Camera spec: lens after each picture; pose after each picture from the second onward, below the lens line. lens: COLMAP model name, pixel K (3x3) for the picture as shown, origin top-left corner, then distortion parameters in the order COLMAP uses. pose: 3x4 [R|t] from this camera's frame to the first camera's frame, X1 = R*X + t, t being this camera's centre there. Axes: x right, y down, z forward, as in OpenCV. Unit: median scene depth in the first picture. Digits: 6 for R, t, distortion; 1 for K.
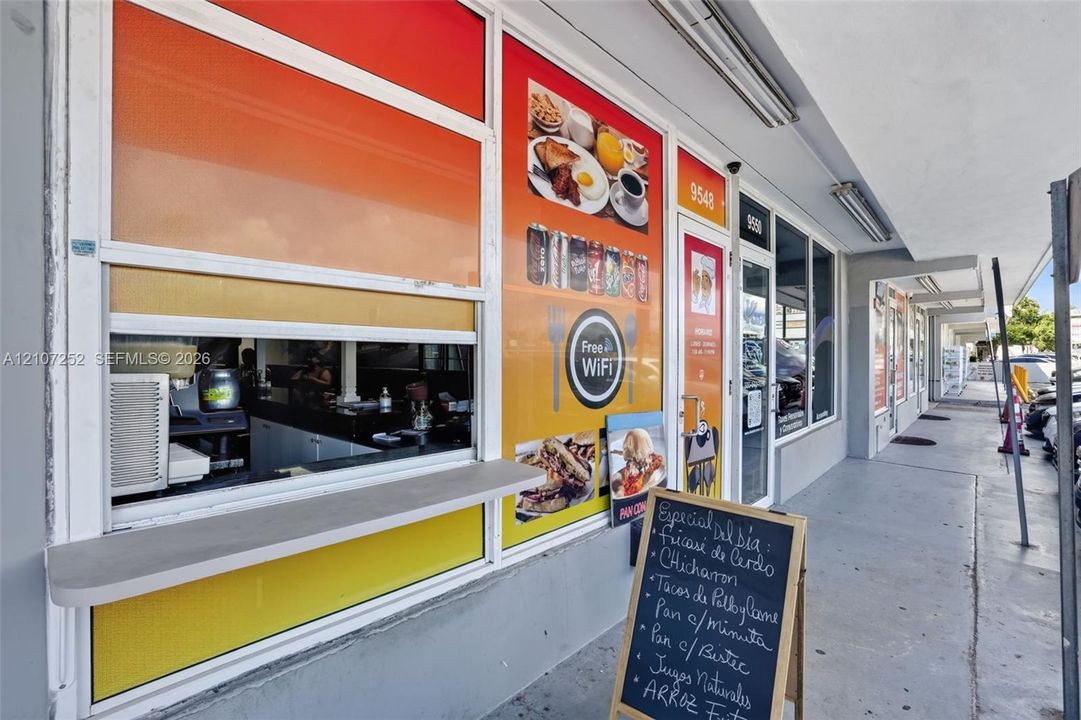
lens RADIAL K [[504.9, 0, 530.8], [0, 504.9, 358.3], [0, 0, 1]] dist [-0.042610, 0.011305]
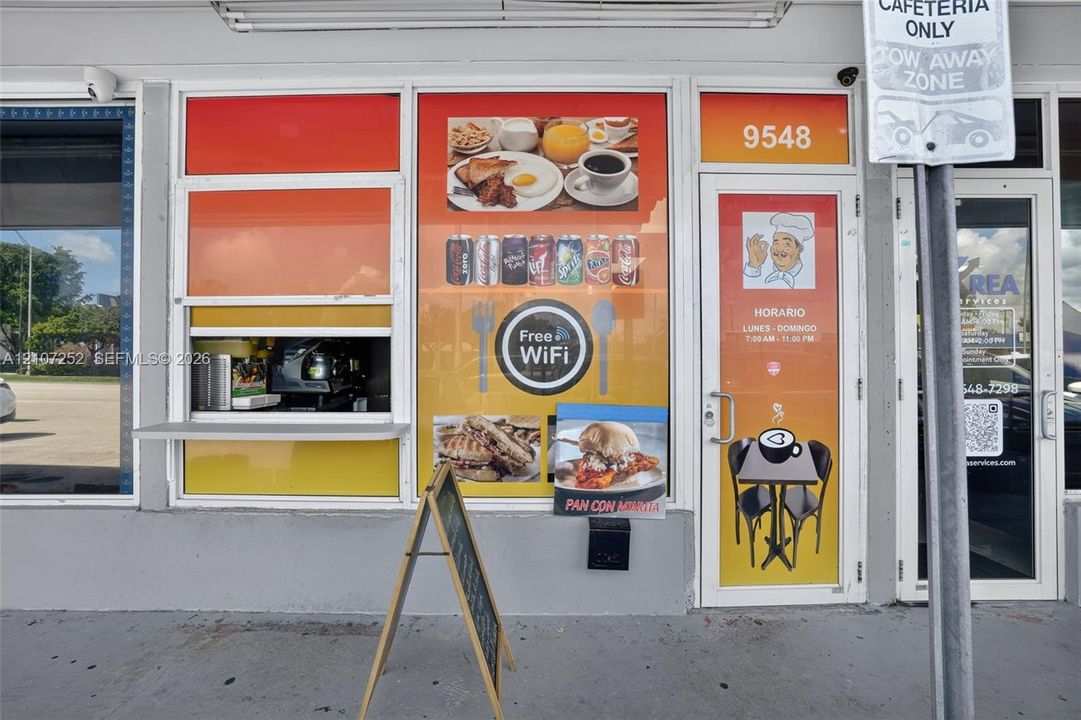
lens RADIAL K [[504.9, 0, 530.8], [0, 504.9, 358.3], [0, 0, 1]] dist [-0.042610, 0.011305]
pose [[0.667013, -0.008576, -0.744997, 0.913820], [-0.001648, 0.999914, -0.012986, 0.038365], [0.745044, 0.009890, 0.666942, 0.298144]]
